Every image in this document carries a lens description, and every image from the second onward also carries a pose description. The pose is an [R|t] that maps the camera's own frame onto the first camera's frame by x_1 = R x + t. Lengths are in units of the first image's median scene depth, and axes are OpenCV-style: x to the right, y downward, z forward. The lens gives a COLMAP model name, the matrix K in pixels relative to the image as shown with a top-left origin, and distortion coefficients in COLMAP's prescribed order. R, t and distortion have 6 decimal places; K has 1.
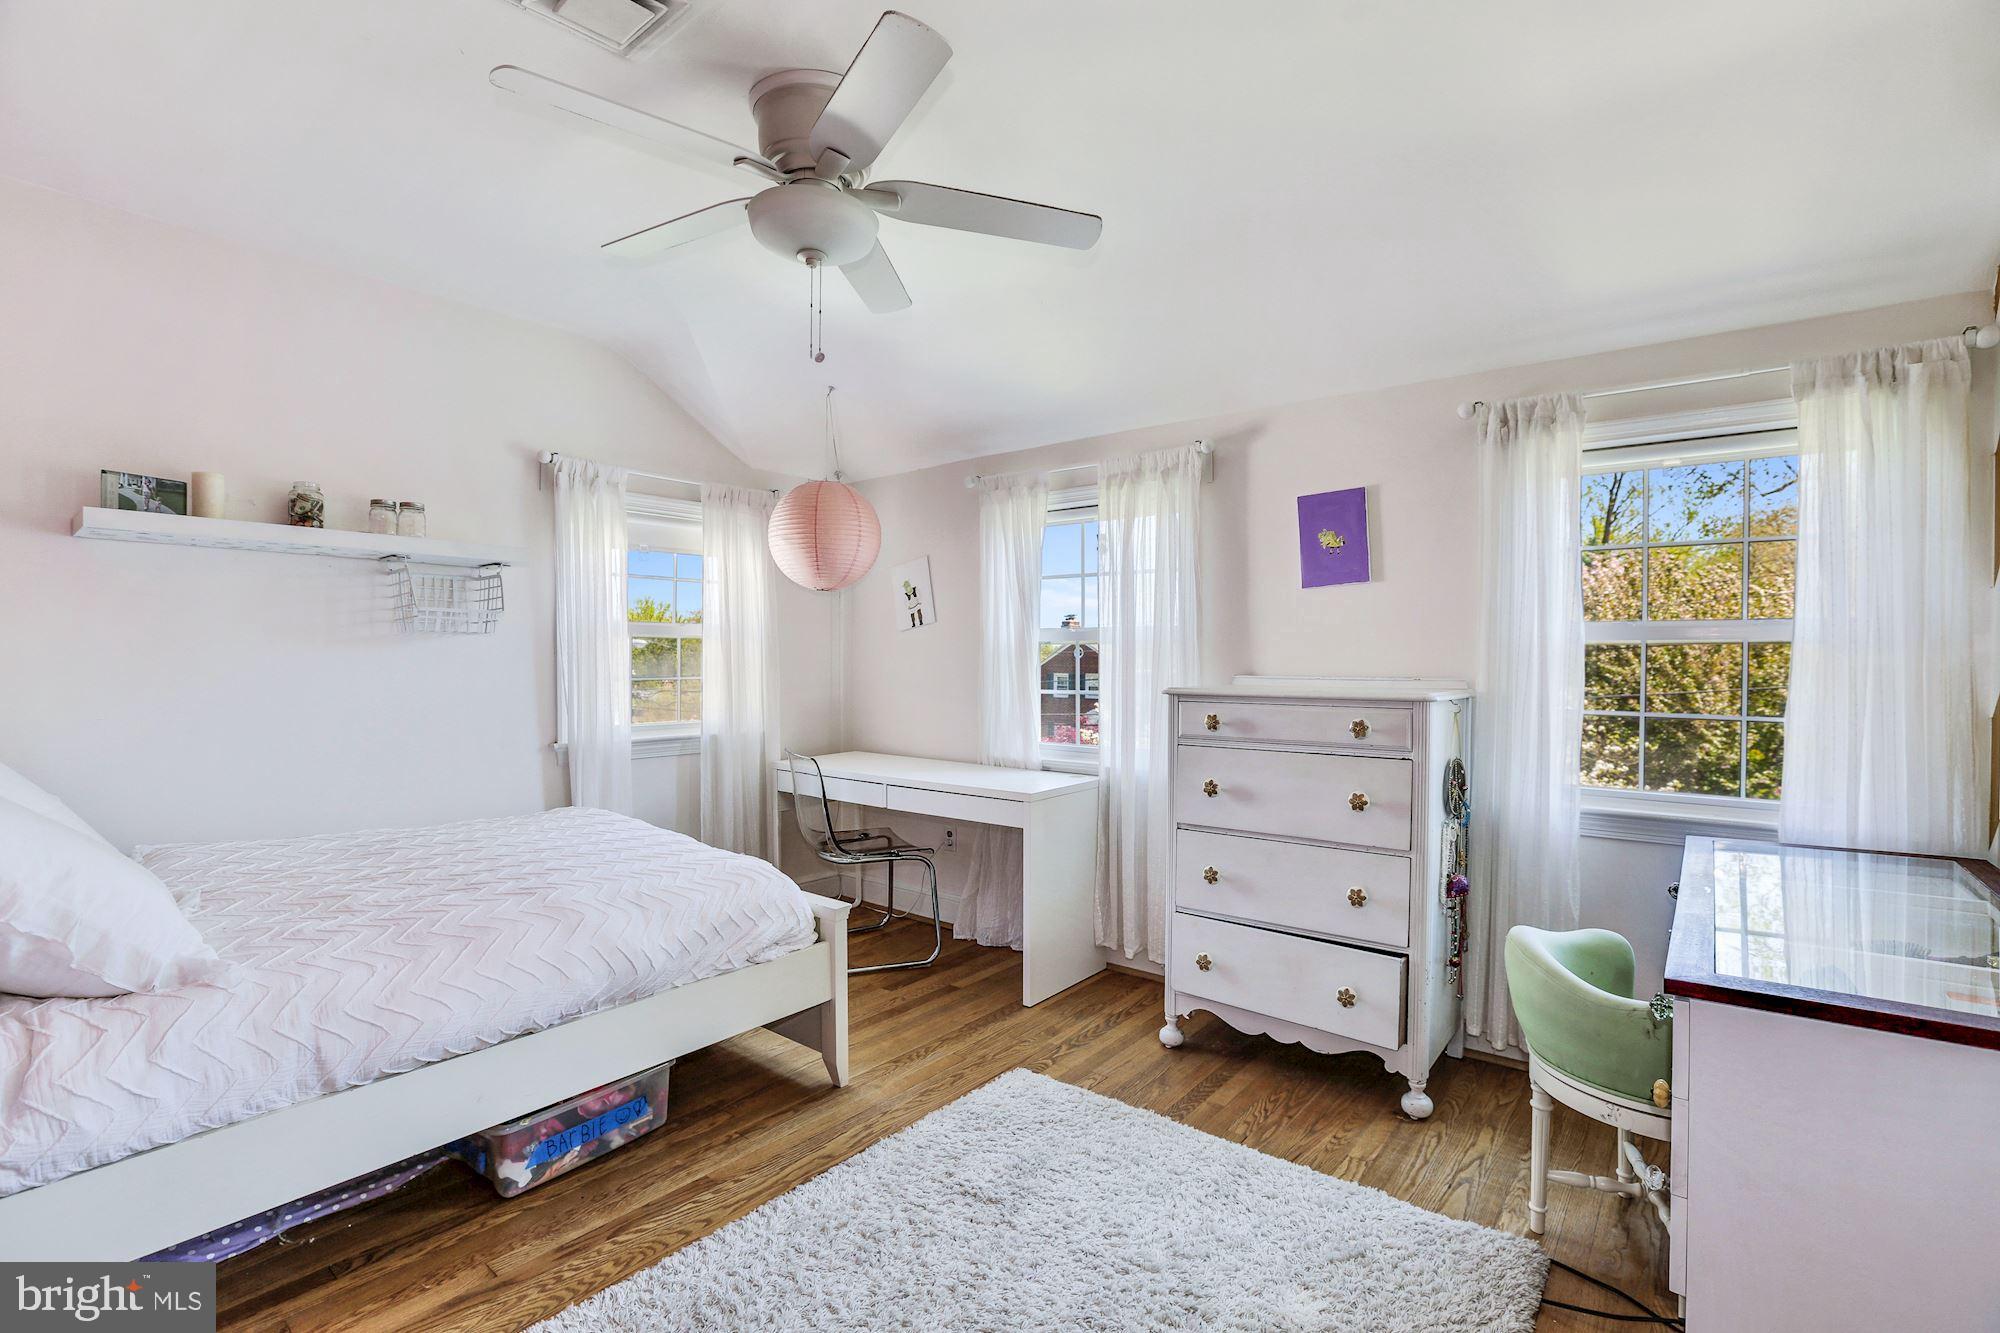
lens RADIAL K [[911.8, 0, 983.2], [0, 911.8, 669.7], [0, 0, 1]] dist [-0.026361, 0.012007]
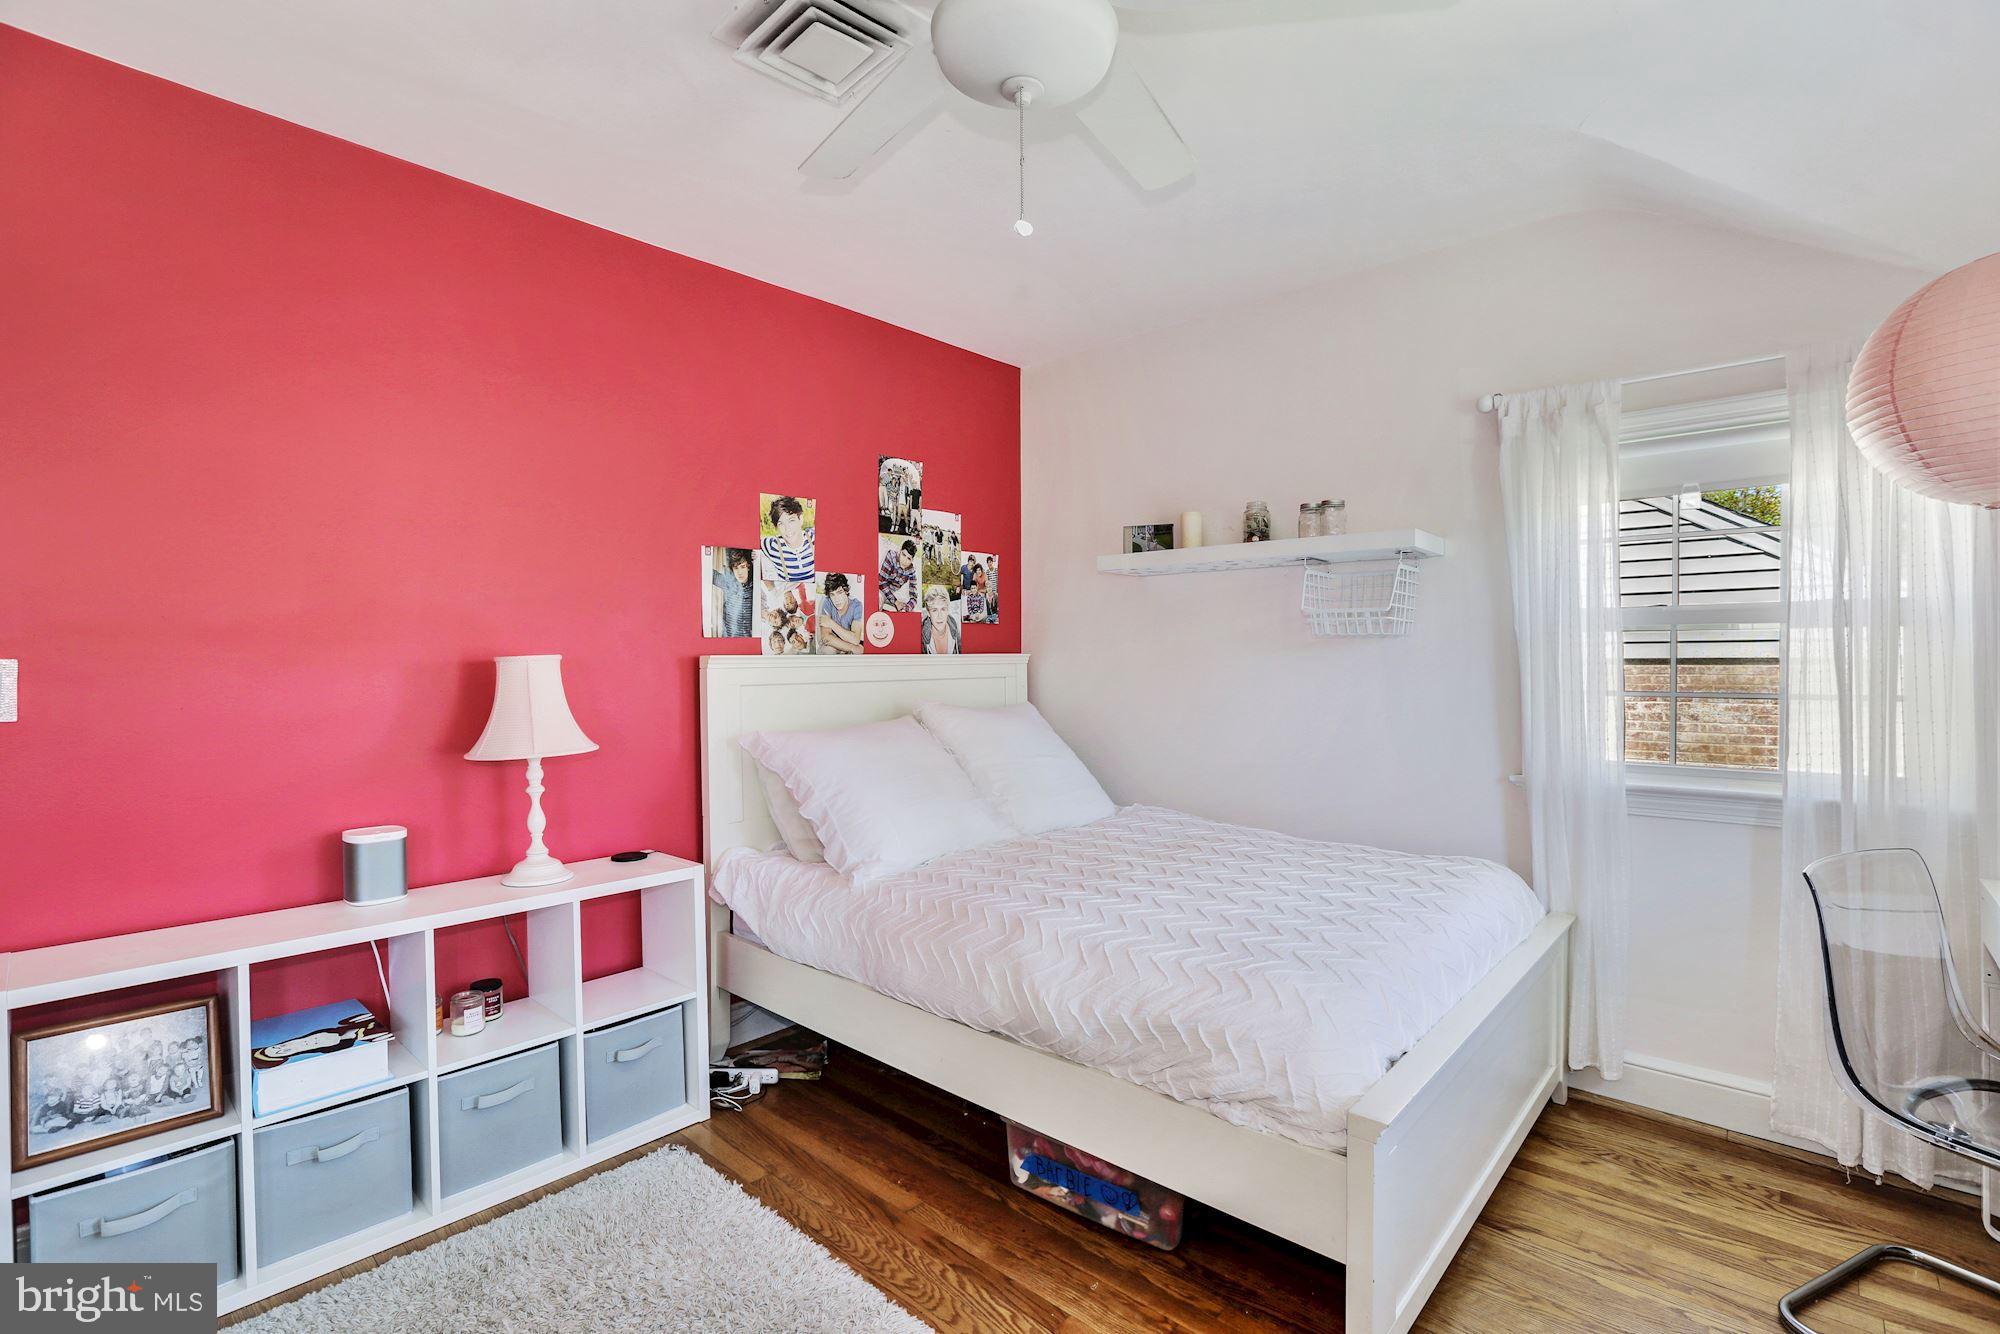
lens RADIAL K [[911.8, 0, 988.1], [0, 911.8, 662.5], [0, 0, 1]] dist [-0.026361, 0.012007]
pose [[-0.049578, 0.013706, -0.998676, 0.391687], [-0.003586, 0.999897, 0.013901, -0.027619], [0.998764, 0.004271, -0.049524, 0.764862]]
